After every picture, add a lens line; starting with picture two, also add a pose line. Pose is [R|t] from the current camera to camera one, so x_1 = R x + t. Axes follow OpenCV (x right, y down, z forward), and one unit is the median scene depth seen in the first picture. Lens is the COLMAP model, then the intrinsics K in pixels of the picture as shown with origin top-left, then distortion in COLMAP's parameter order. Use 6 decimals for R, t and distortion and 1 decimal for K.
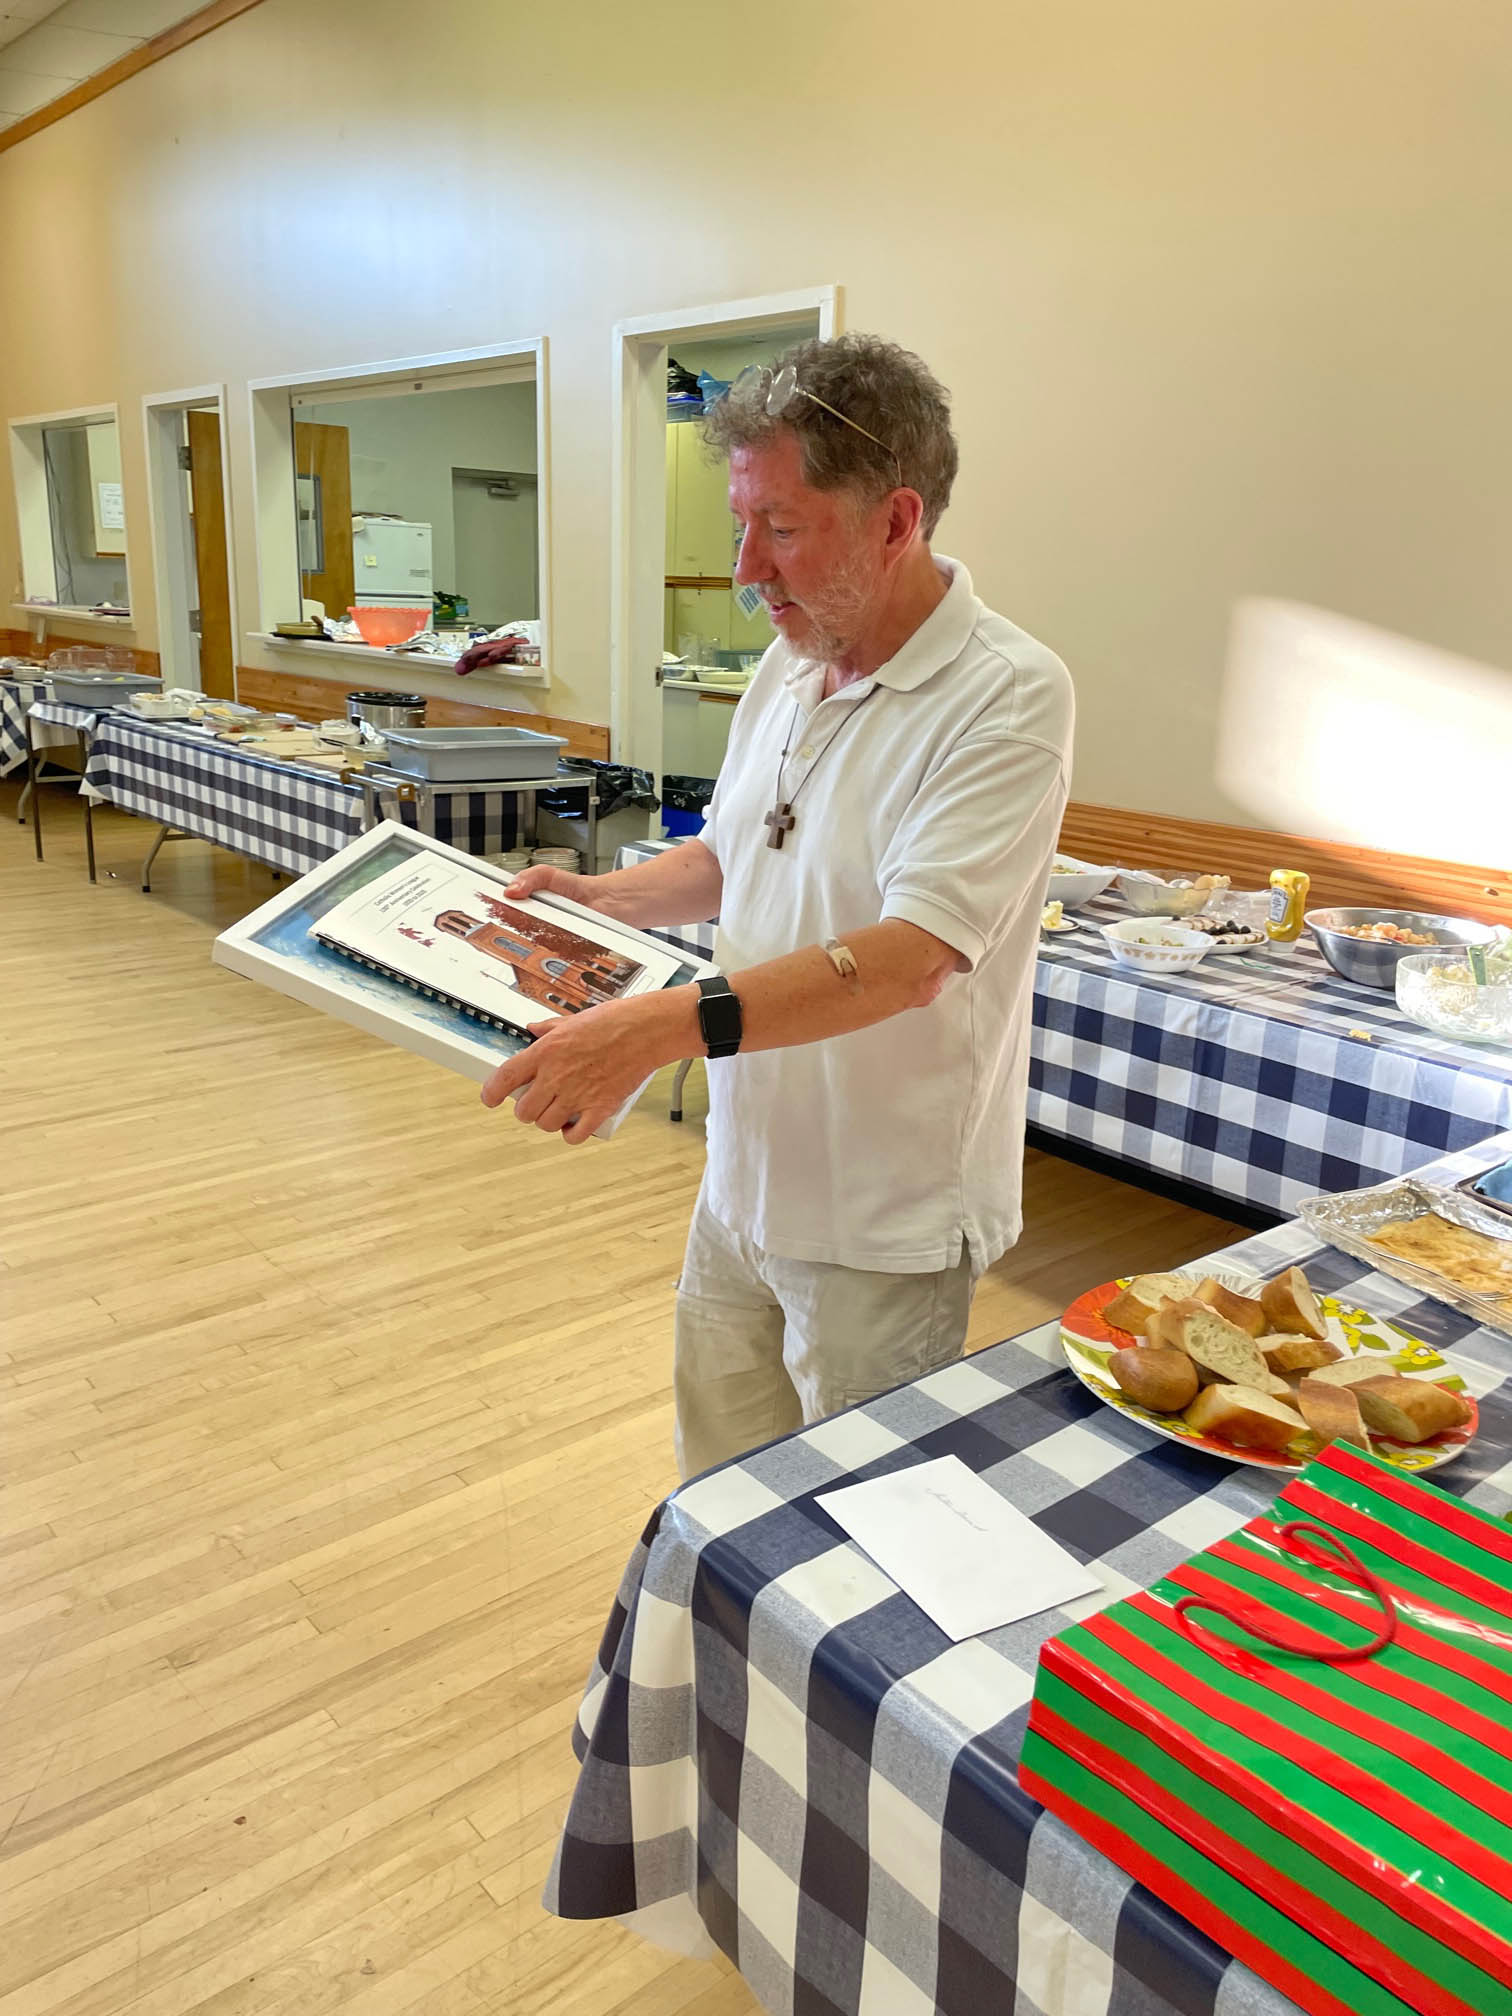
lens RADIAL K [[1481.8, 0, 761.8], [0, 1481.8, 999.7], [0, 0, 1]] dist [0.090097, -0.120088]
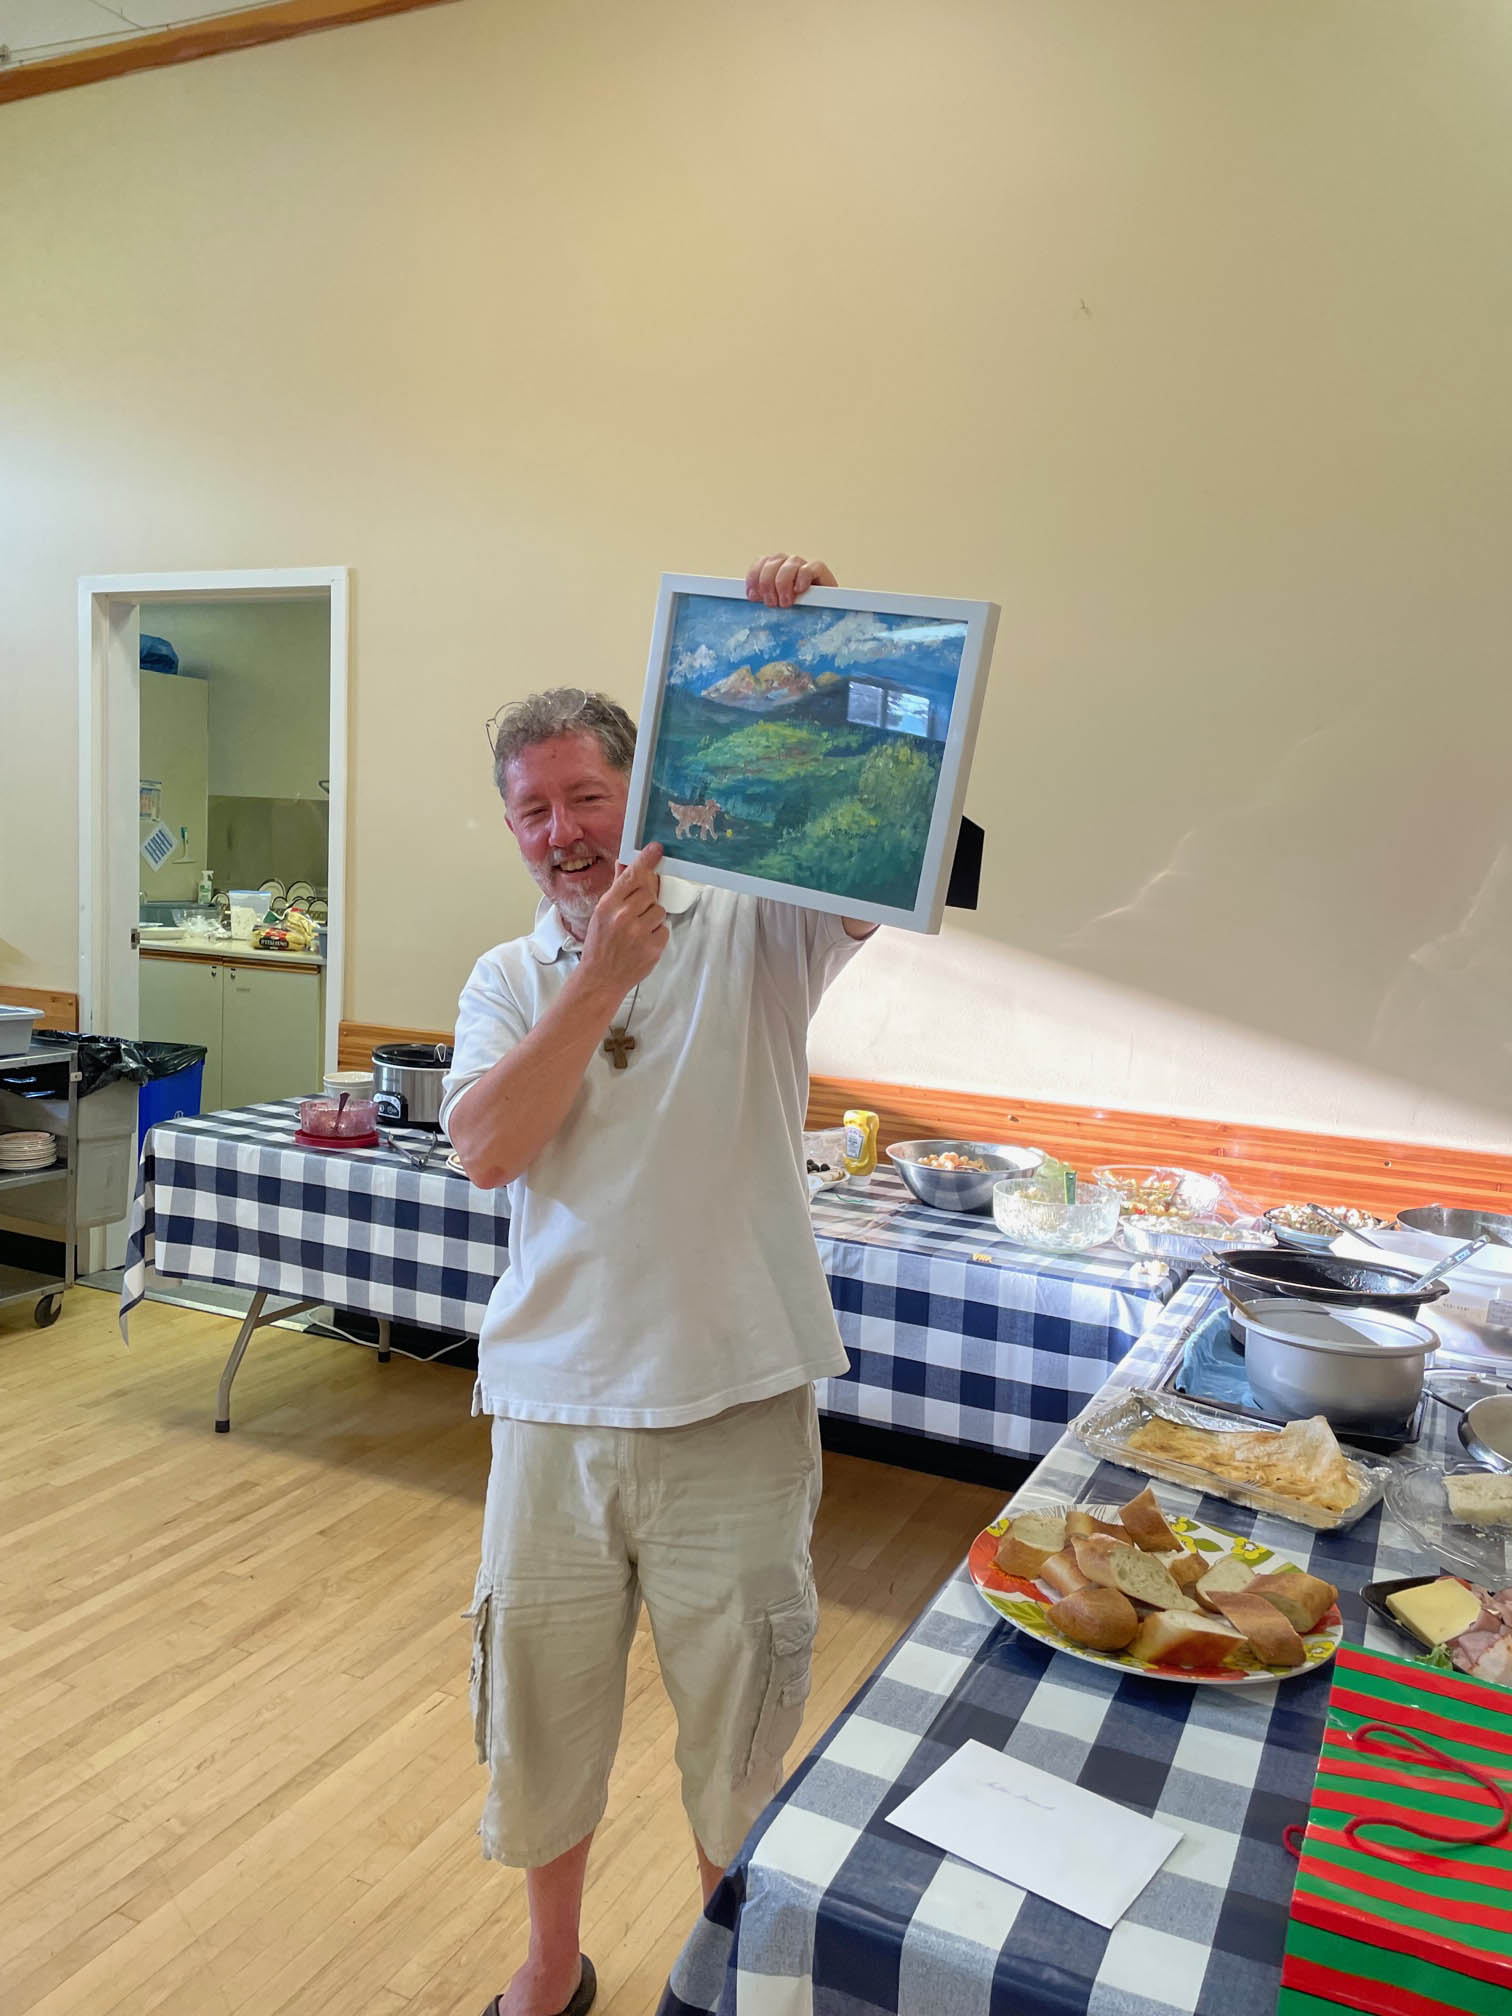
lens RADIAL K [[1481.8, 0, 761.8], [0, 1481.8, 999.7], [0, 0, 1]] dist [0.090097, -0.120088]
pose [[0.914290, -0.034978, 0.403547, -0.182234], [0.098278, 0.985652, -0.137230, -0.028469], [-0.392957, 0.165128, 0.904609, 0.025913]]
